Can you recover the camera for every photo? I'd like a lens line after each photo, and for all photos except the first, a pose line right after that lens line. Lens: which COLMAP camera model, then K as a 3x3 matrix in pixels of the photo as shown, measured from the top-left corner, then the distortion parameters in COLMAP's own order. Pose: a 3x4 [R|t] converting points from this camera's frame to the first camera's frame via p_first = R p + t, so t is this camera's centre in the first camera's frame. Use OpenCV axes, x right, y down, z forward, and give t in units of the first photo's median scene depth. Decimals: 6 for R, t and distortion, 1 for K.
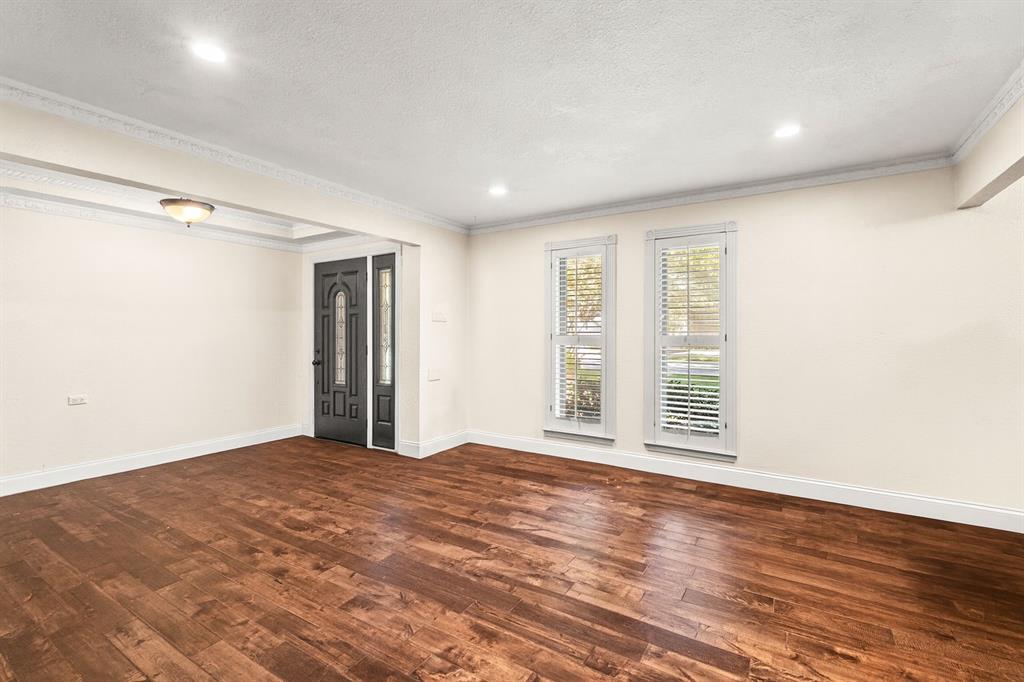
lens RADIAL K [[457.4, 0, 521.1], [0, 457.4, 340.5], [0, 0, 1]] dist [-0.000912, -0.000343]
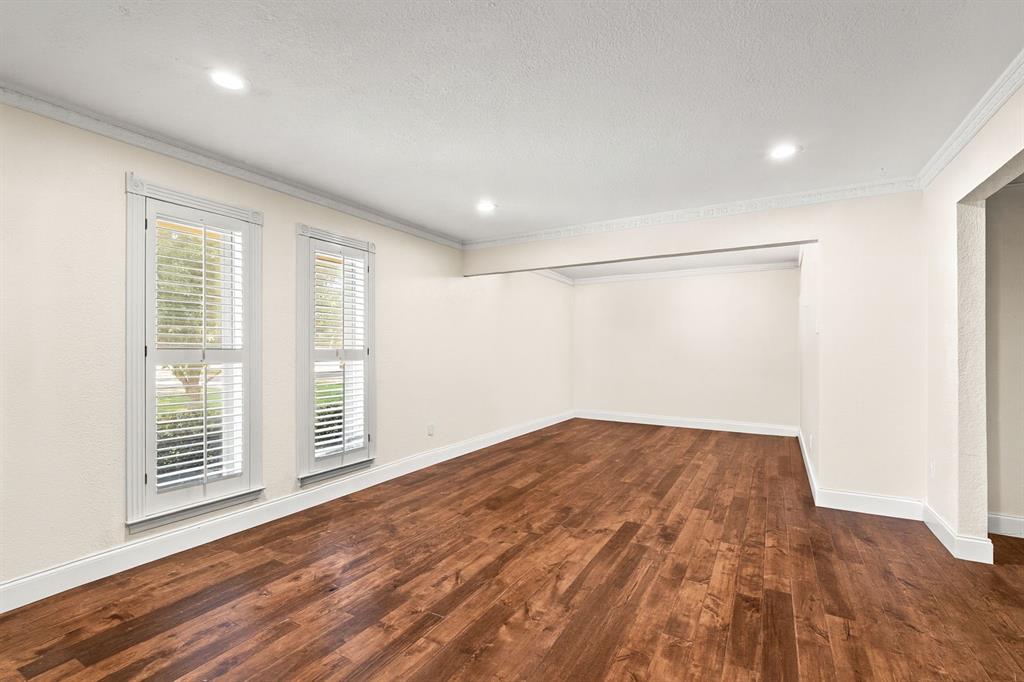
lens RADIAL K [[457.4, 0, 513.6], [0, 457.4, 343.8], [0, 0, 1]] dist [-0.000912, -0.000343]
pose [[-0.030955, 0.013915, 0.999424, -0.779904], [0.014504, 0.999804, -0.013471, -0.003022], [-0.999416, 0.014079, -0.031151, 0.870400]]
